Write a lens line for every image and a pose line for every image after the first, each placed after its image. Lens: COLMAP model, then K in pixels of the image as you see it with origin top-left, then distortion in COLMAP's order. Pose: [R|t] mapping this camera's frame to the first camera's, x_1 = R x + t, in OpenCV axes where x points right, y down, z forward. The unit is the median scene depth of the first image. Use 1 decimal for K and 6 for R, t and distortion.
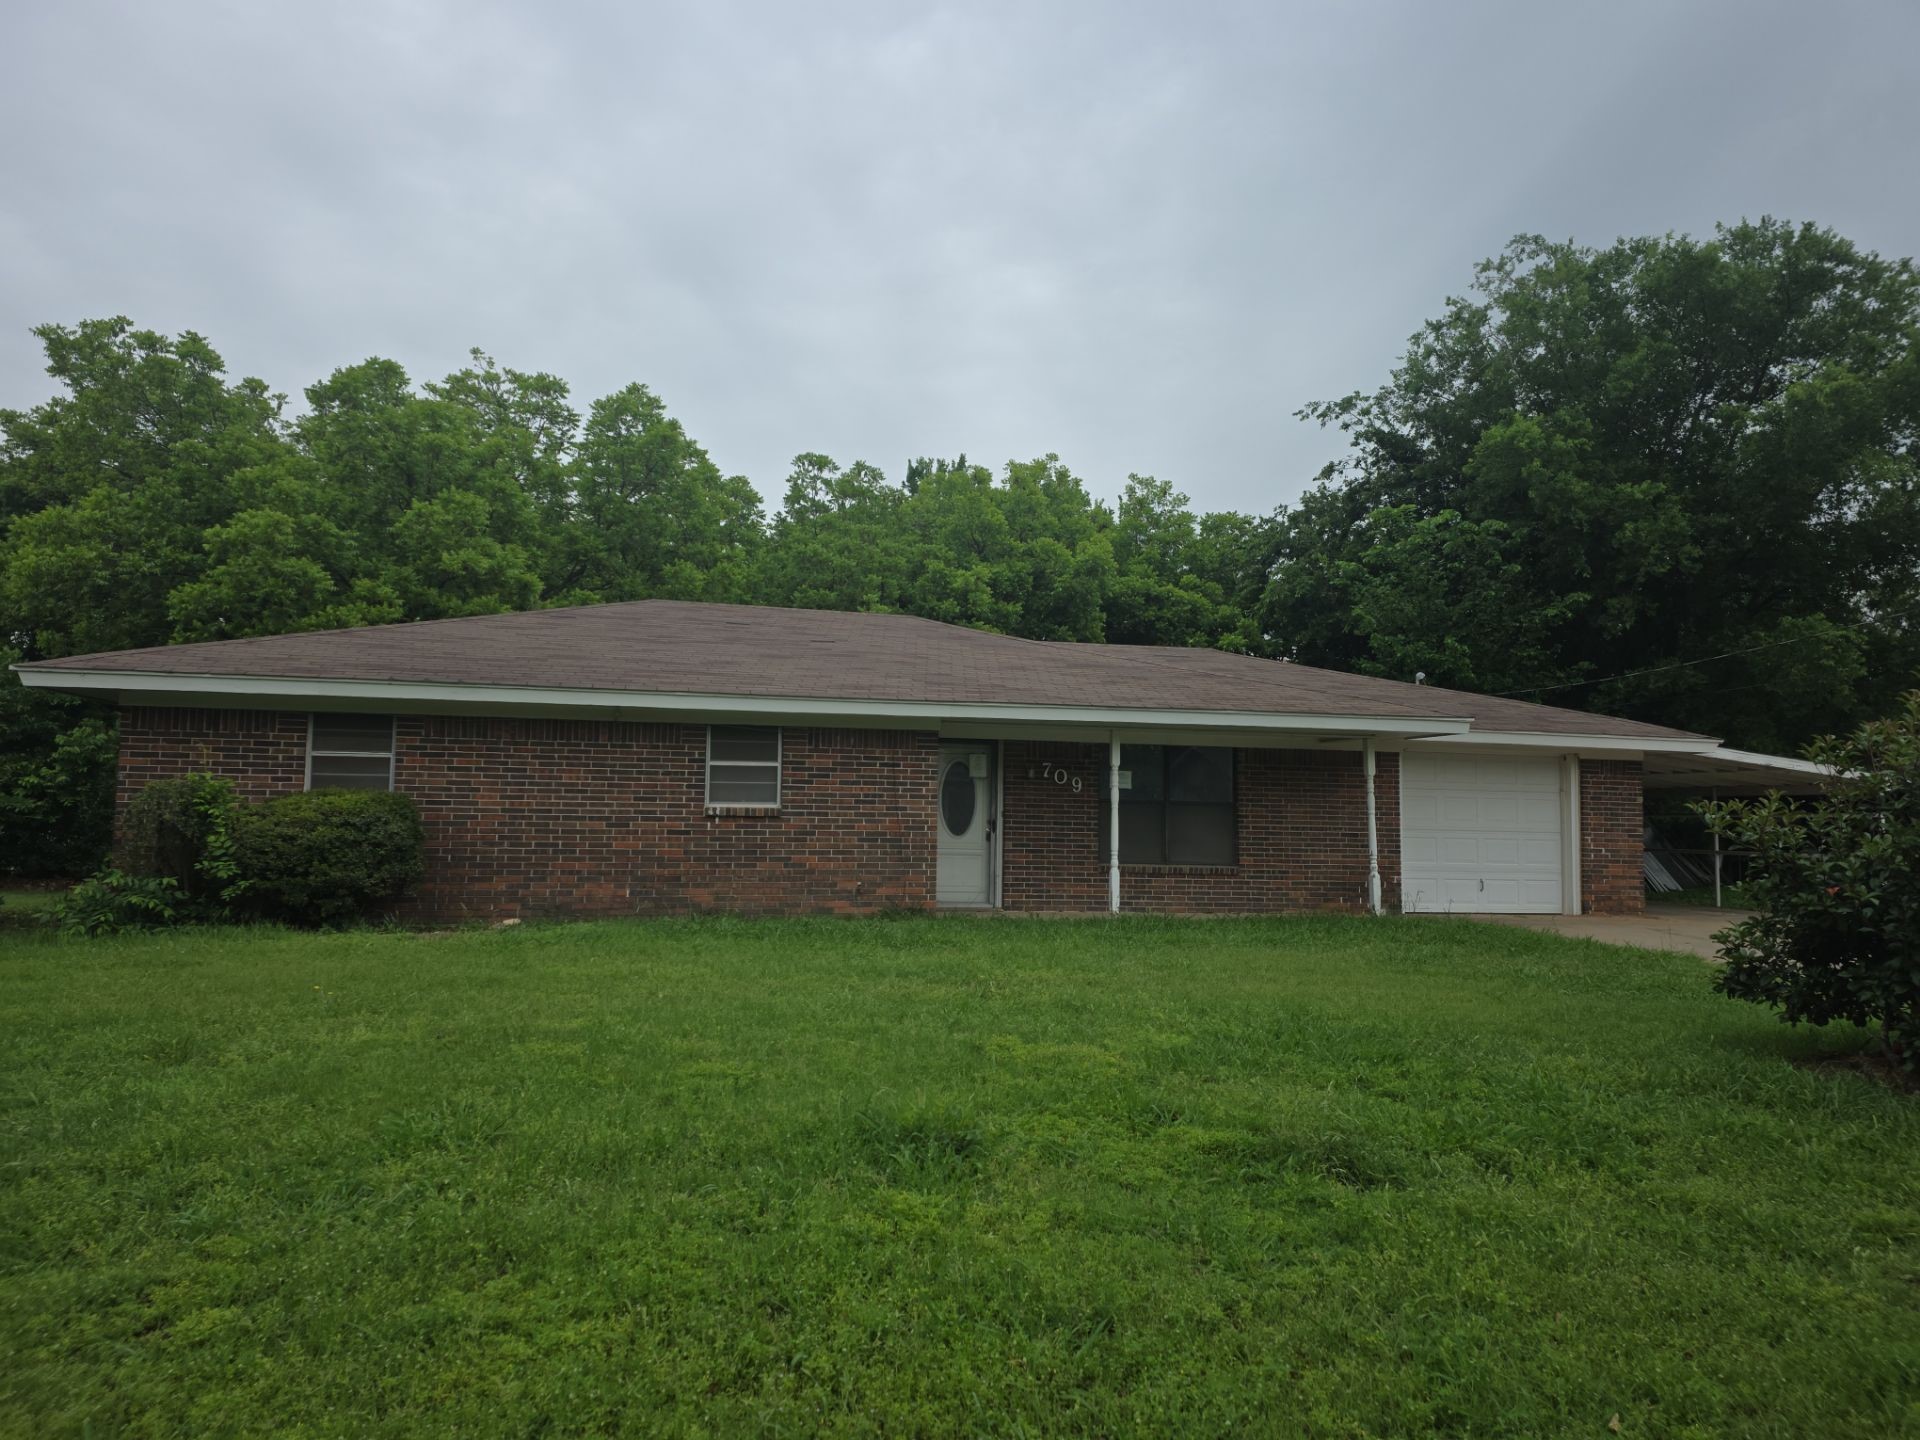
lens RADIAL K [[1277.2, 0, 930.9], [0, 1277.2, 712.9], [0, 0, 1]] dist [0.133856, -0.138774]
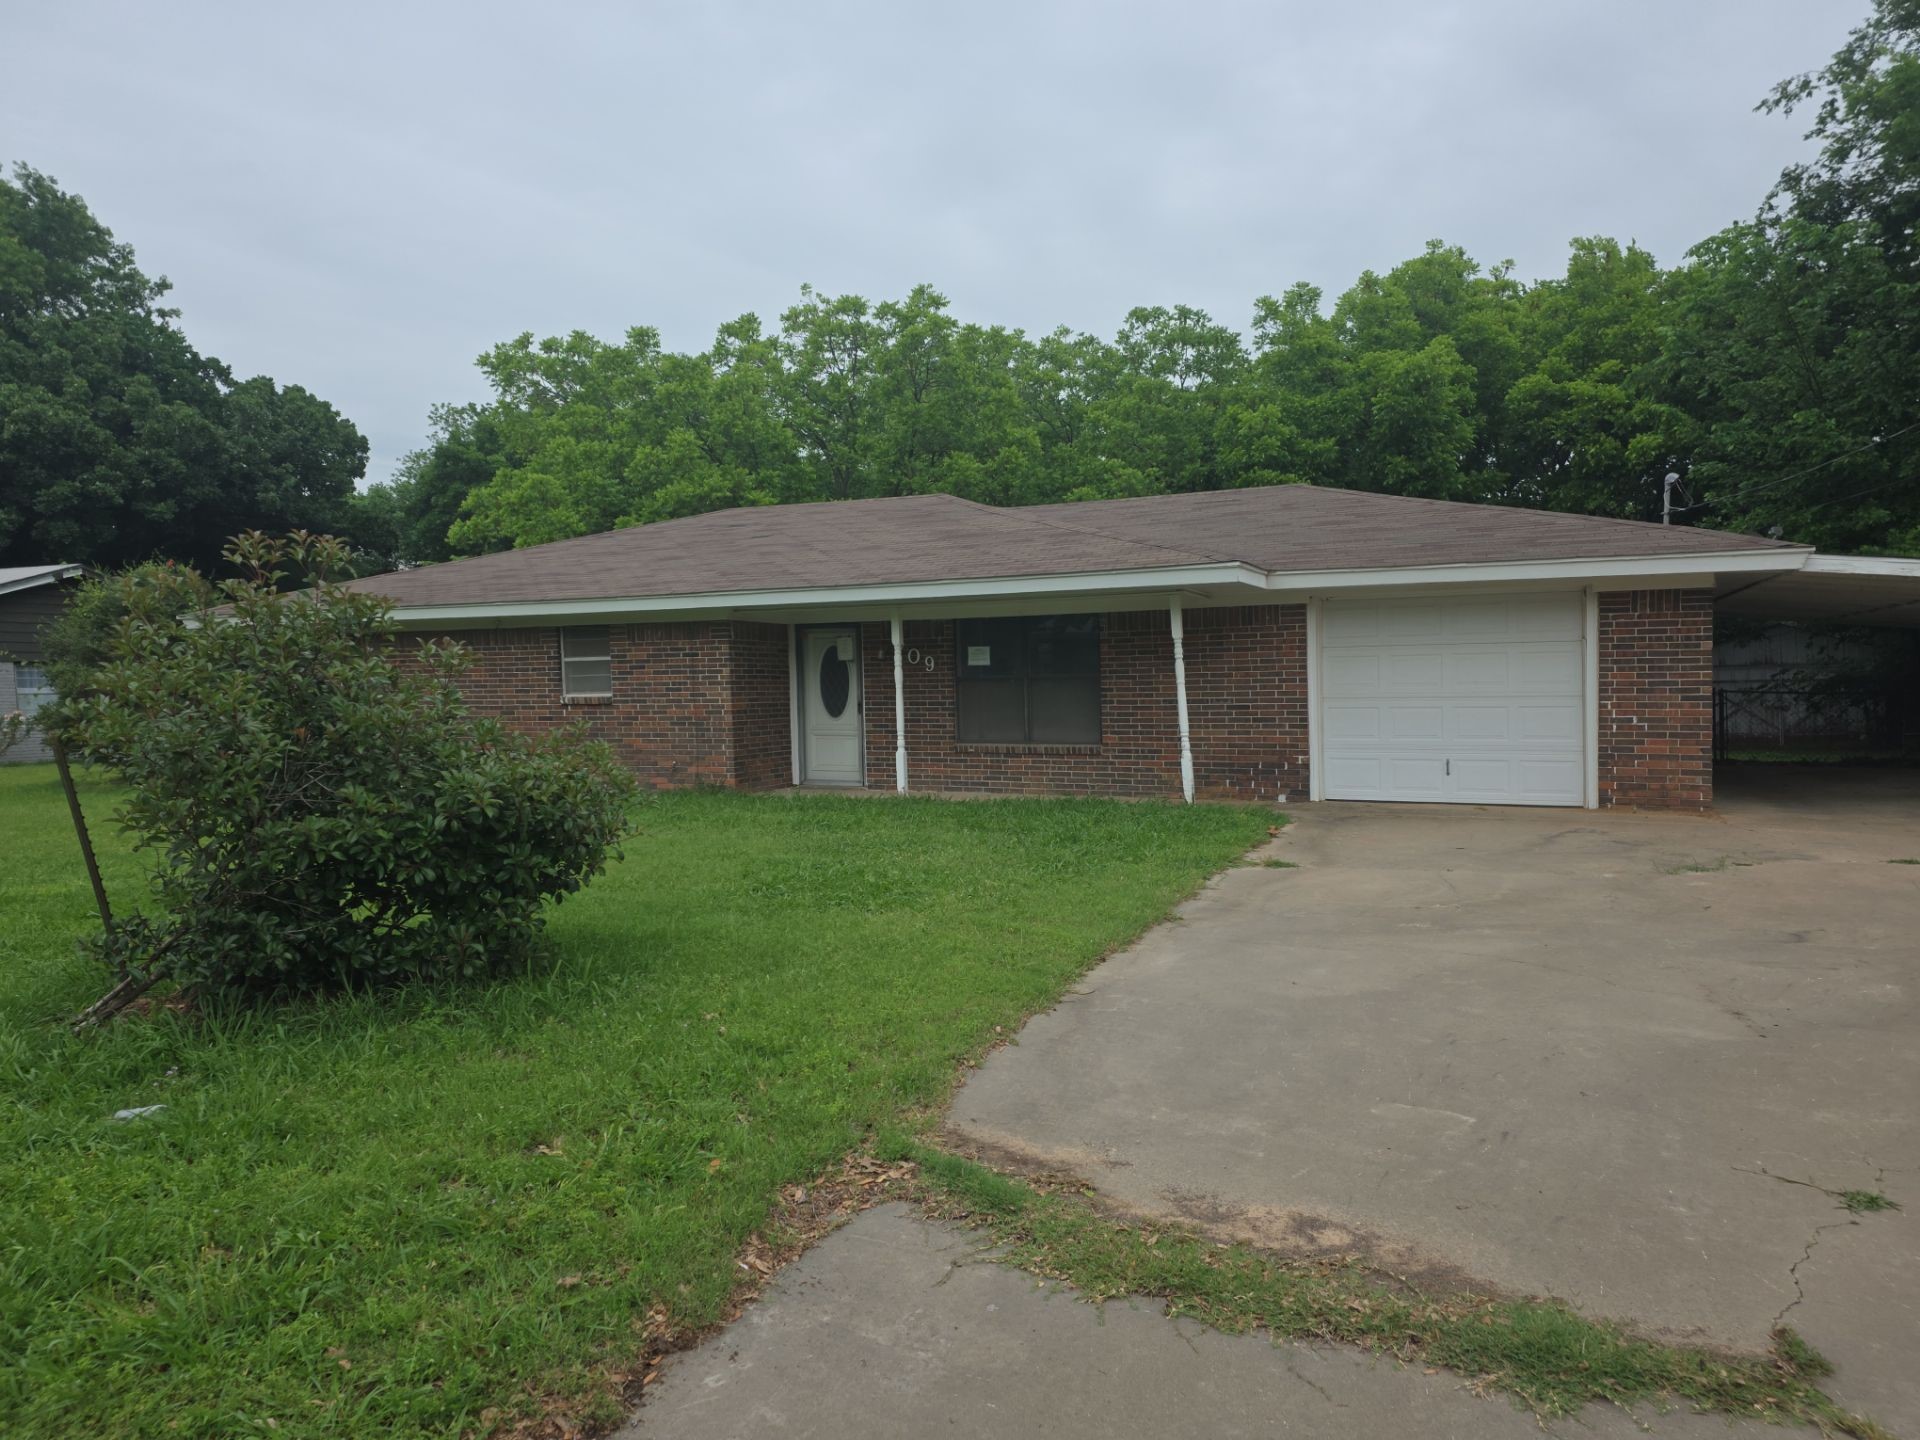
lens RADIAL K [[1306.4, 0, 929.9], [0, 1306.4, 695.4], [0, 0, 1]] dist [0.108909, -0.085710]
pose [[0.785946, -0.022648, -0.617881, 0.719836], [0.076922, 0.995147, 0.061369, 0.019861], [0.613492, -0.095762, 0.783873, 0.219651]]
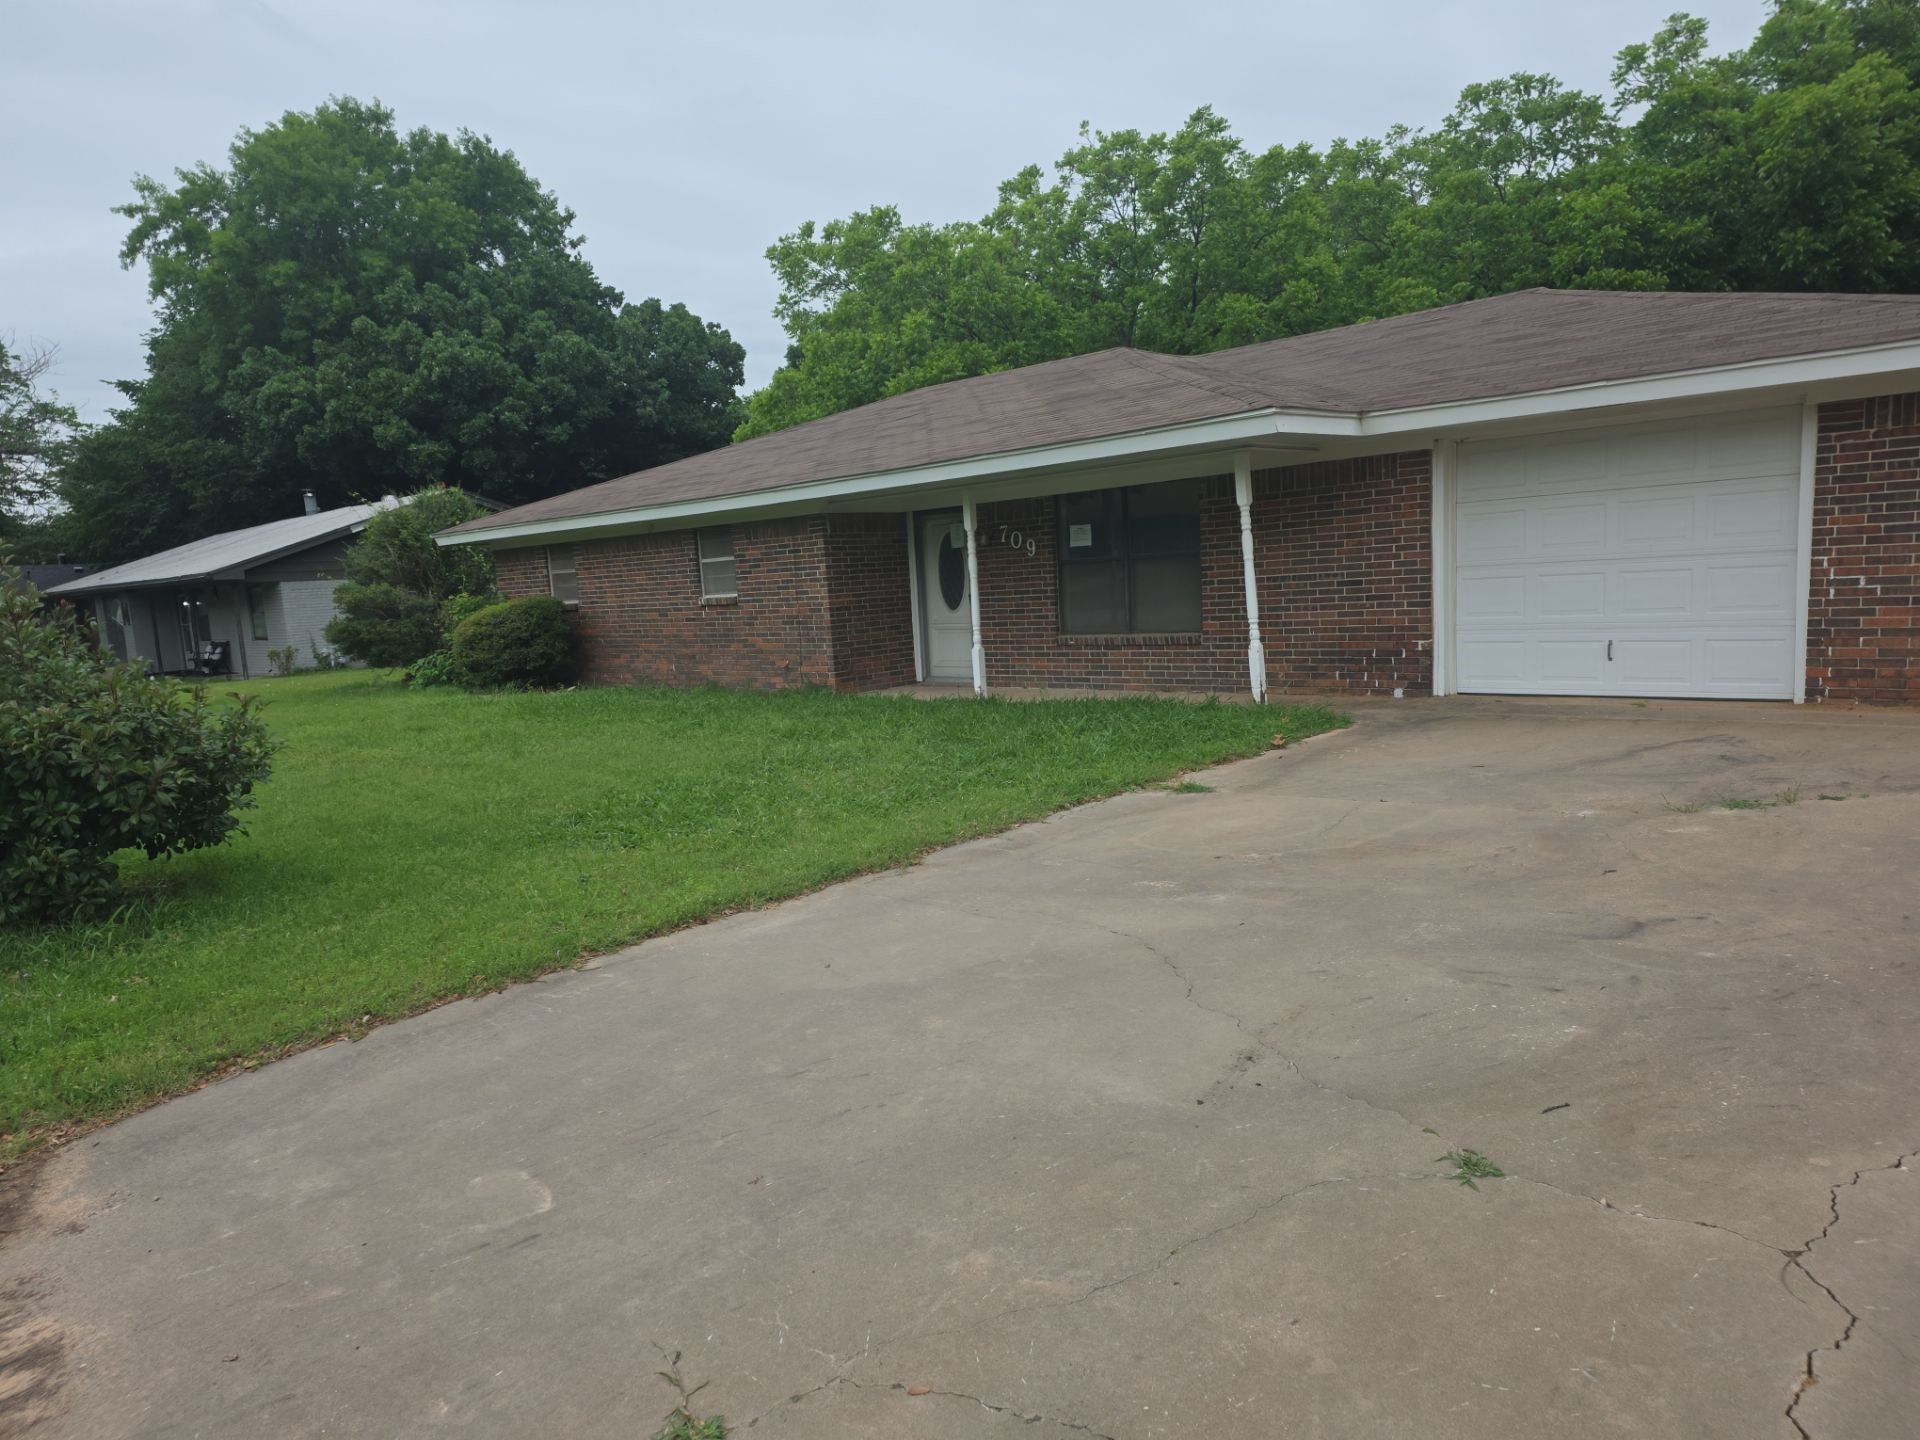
lens RADIAL K [[1286.6, 0, 920.5], [0, 1286.6, 731.0], [0, 0, 1]] dist [0.074581, -0.042657]
pose [[0.523720, 0.054487, -0.850146, 0.830069], [0.136282, 0.979741, 0.146747, 0.040029], [0.840919, -0.192714, 0.505685, 0.458283]]
